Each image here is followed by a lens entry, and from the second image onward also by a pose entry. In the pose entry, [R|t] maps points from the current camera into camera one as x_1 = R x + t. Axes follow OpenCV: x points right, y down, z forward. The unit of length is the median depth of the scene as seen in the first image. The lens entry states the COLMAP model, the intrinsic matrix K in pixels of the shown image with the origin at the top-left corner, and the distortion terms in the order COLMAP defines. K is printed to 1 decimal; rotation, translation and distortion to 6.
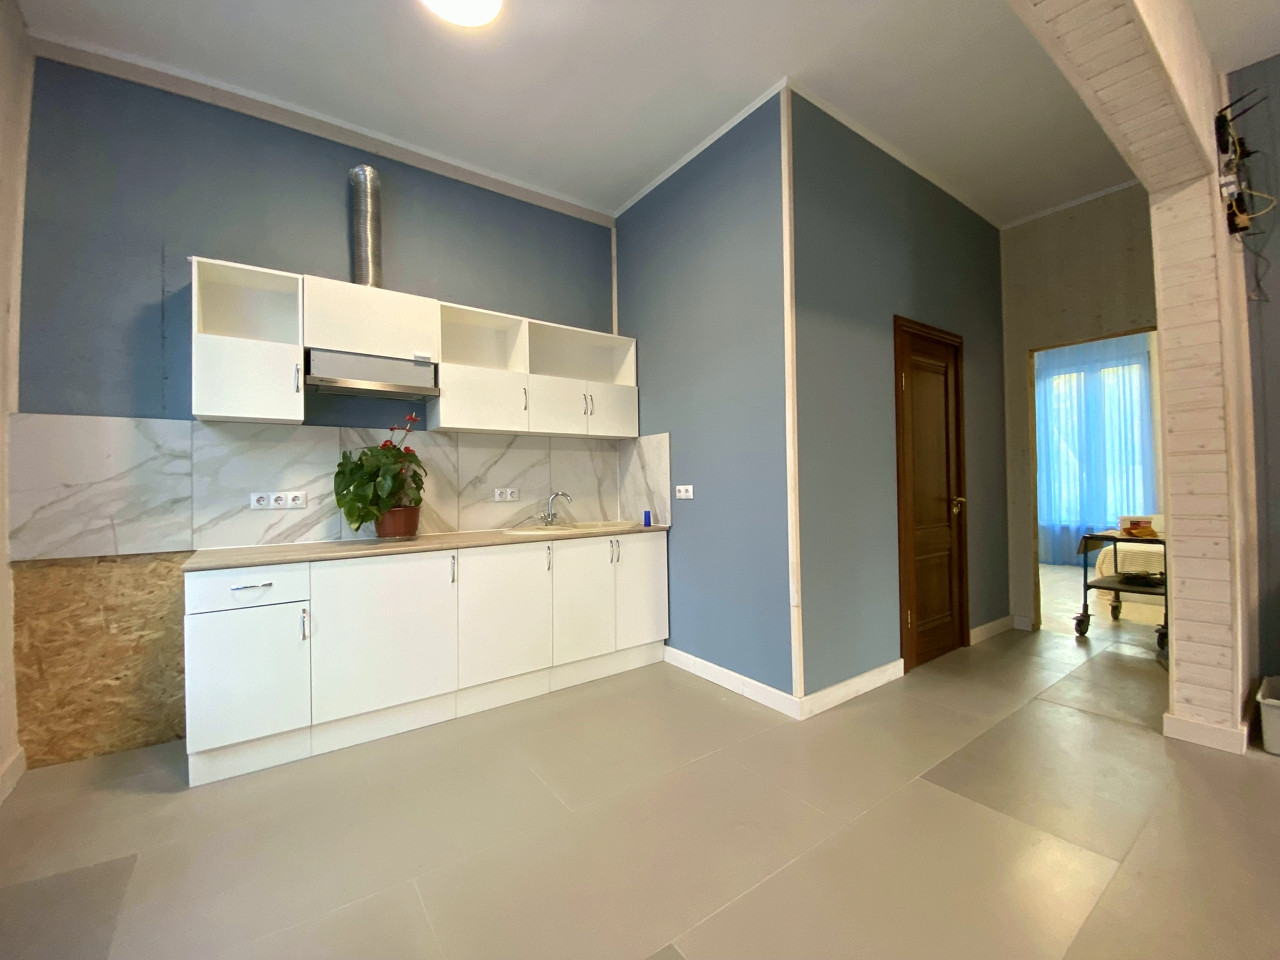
lens RADIAL K [[518.6, 0, 640.0], [0, 518.6, 480.0], [0, 0, 1]] dist [0.007101, -0.013219]
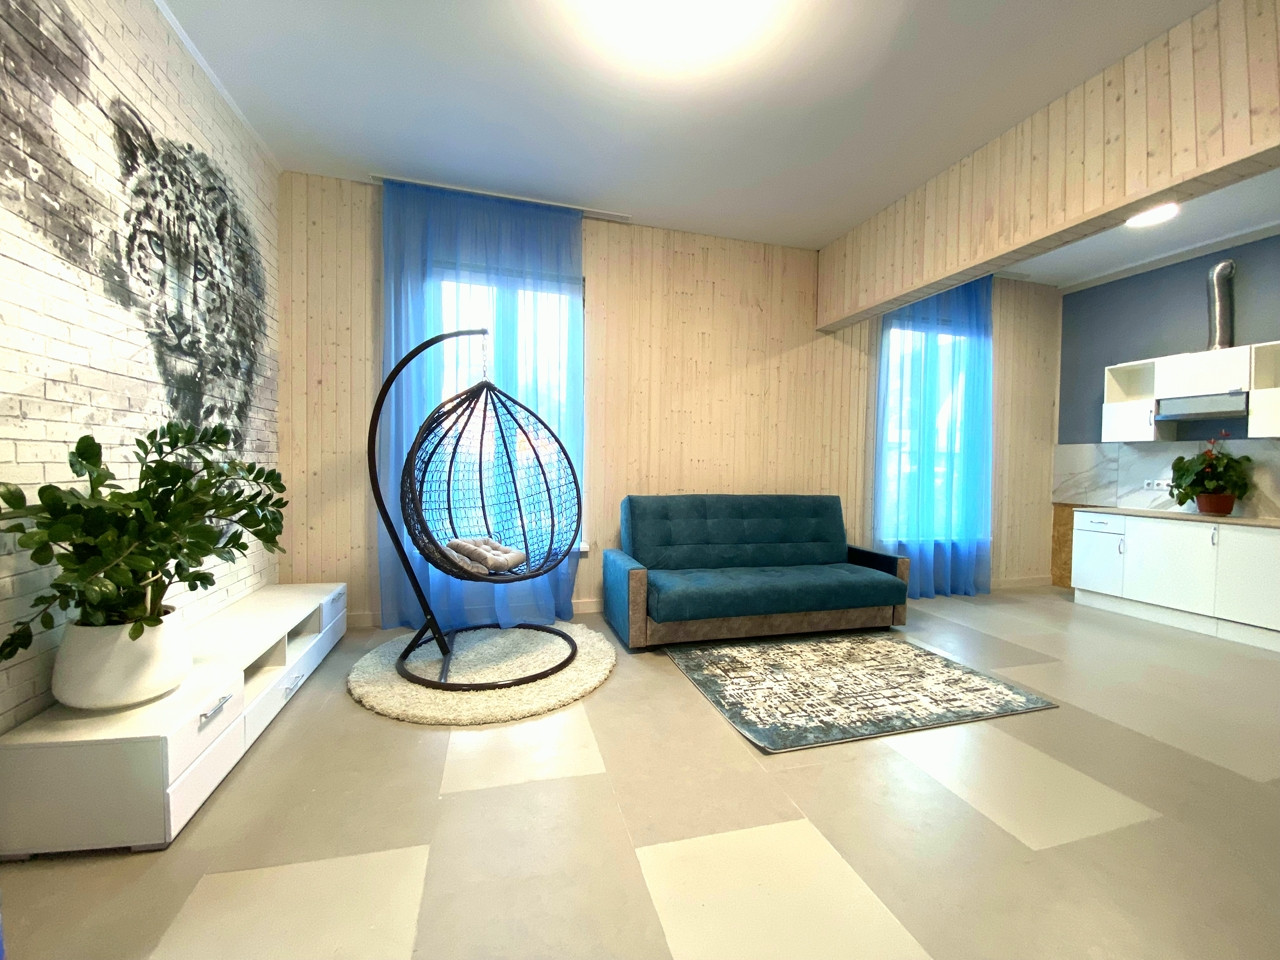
lens RADIAL K [[518.6, 0, 640.0], [0, 518.6, 480.0], [0, 0, 1]] dist [0.007101, -0.013219]
pose [[-0.347858, 0.035976, -0.936857, 1.680621], [-0.003239, 0.999211, 0.039573, -0.044353], [0.937541, 0.016801, -0.347468, -0.044994]]
